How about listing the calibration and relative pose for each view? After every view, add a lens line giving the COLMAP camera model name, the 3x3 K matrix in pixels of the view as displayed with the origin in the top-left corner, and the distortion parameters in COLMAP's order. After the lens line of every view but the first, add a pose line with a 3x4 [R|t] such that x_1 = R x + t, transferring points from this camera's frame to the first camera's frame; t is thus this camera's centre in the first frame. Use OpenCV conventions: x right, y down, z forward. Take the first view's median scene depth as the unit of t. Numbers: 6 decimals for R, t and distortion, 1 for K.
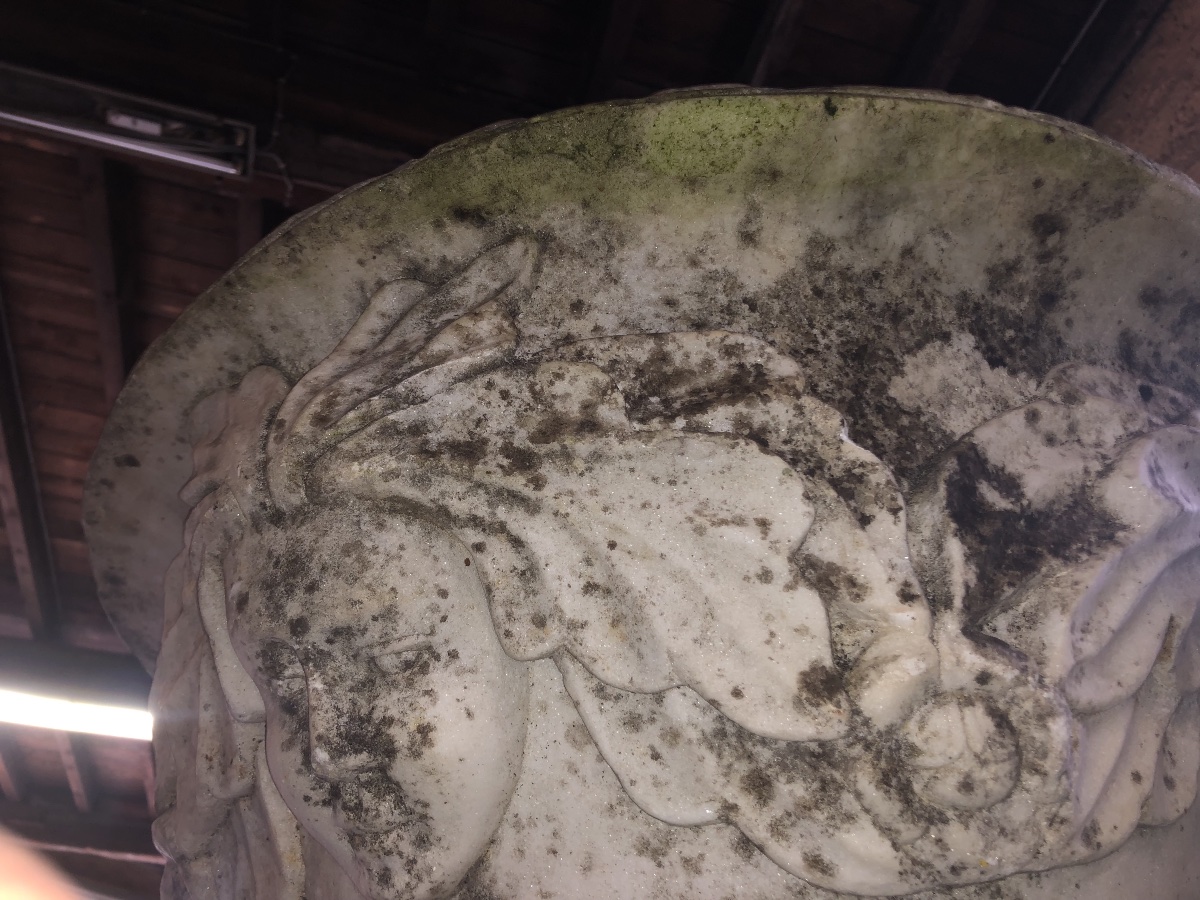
lens RADIAL K [[975.9, 0, 599.2], [0, 975.9, 447.5], [0, 0, 1]] dist [0.036877, -0.044154]
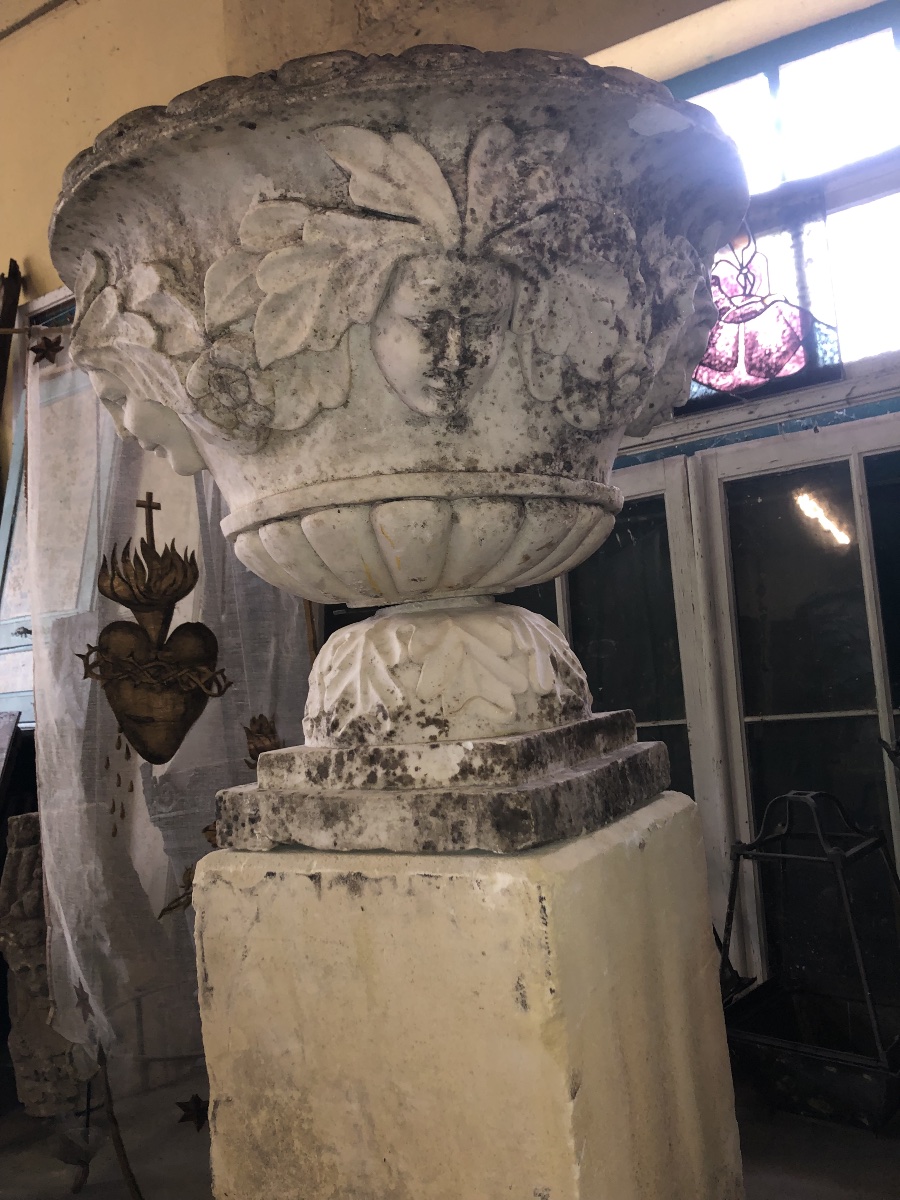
lens RADIAL K [[975.9, 0, 438.7], [0, 975.9, 591.1], [0, 0, 1]] dist [0.036877, -0.044154]
pose [[0.749520, -0.032315, 0.661192, -1.904304], [-0.386229, 0.789838, 0.476428, -0.375208], [-0.537630, -0.612464, 0.579518, -0.731824]]
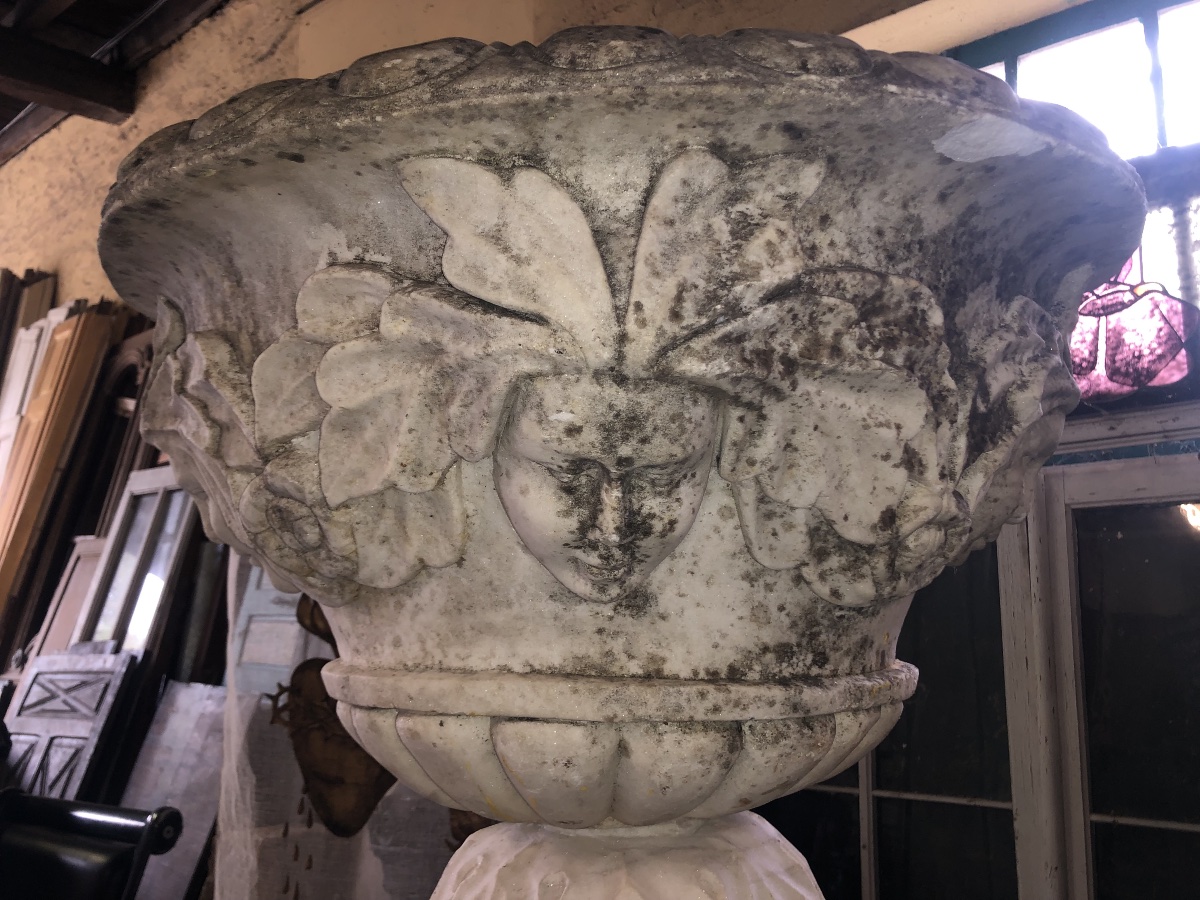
lens RADIAL K [[975.9, 0, 589.2], [0, 975.9, 460.8], [0, 0, 1]] dist [0.036877, -0.044154]
pose [[0.848776, 0.049205, 0.526458, -1.058236], [-0.351218, 0.796741, 0.491782, -0.469325], [-0.395253, -0.602314, 0.693536, 0.069157]]
